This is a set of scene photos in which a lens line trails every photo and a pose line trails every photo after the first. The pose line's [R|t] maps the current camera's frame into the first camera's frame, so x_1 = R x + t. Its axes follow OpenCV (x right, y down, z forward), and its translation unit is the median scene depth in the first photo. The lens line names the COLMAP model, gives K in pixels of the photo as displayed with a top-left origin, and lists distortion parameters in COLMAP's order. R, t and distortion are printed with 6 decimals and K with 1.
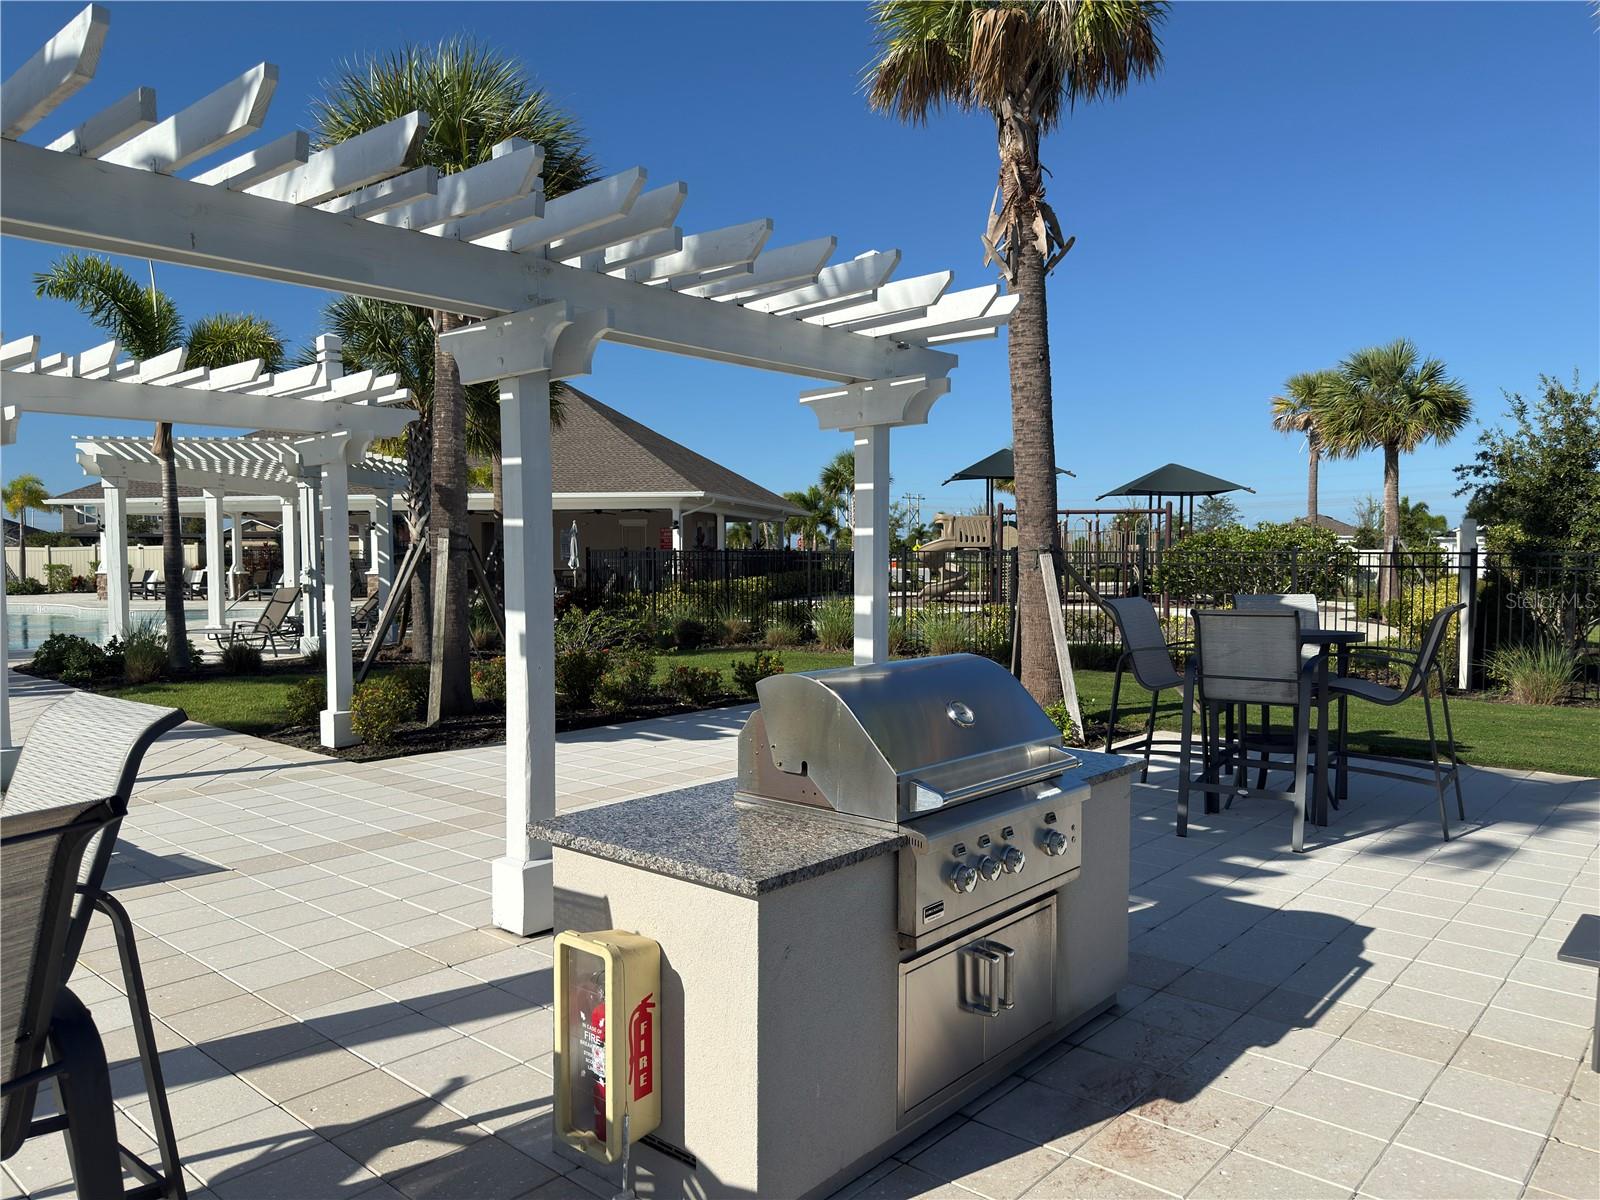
lens RADIAL K [[1175.7, 0, 764.3], [0, 1175.7, 593.0], [0, 0, 1]] dist [-0.002377, -0.022453]
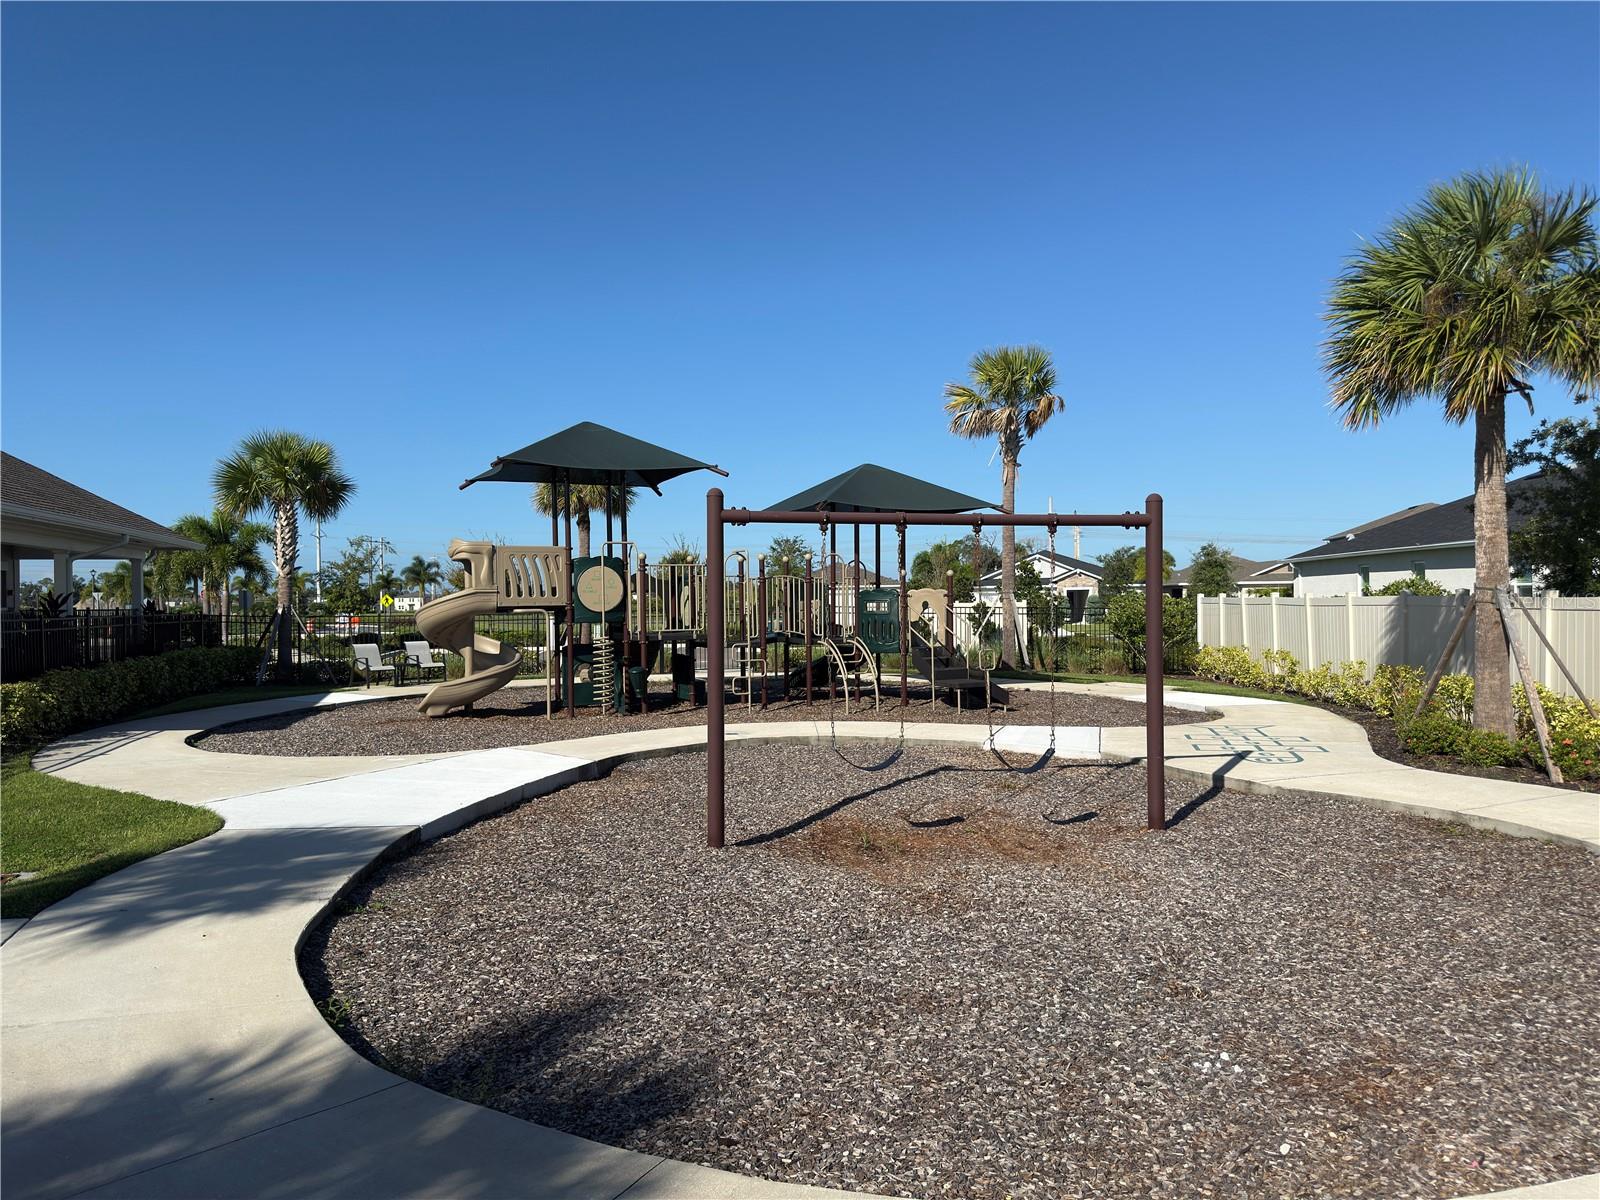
lens RADIAL K [[1121.4, 0, 800.0], [0, 1121.4, 600.0], [0, 0, 1]] dist [0.099776, -0.125911]
pose [[0.883413, -0.003108, 0.468586, 0.046409], [0.019872, 0.999327, -0.030836, -0.022505], [-0.468174, 0.036553, 0.882880, 0.470098]]
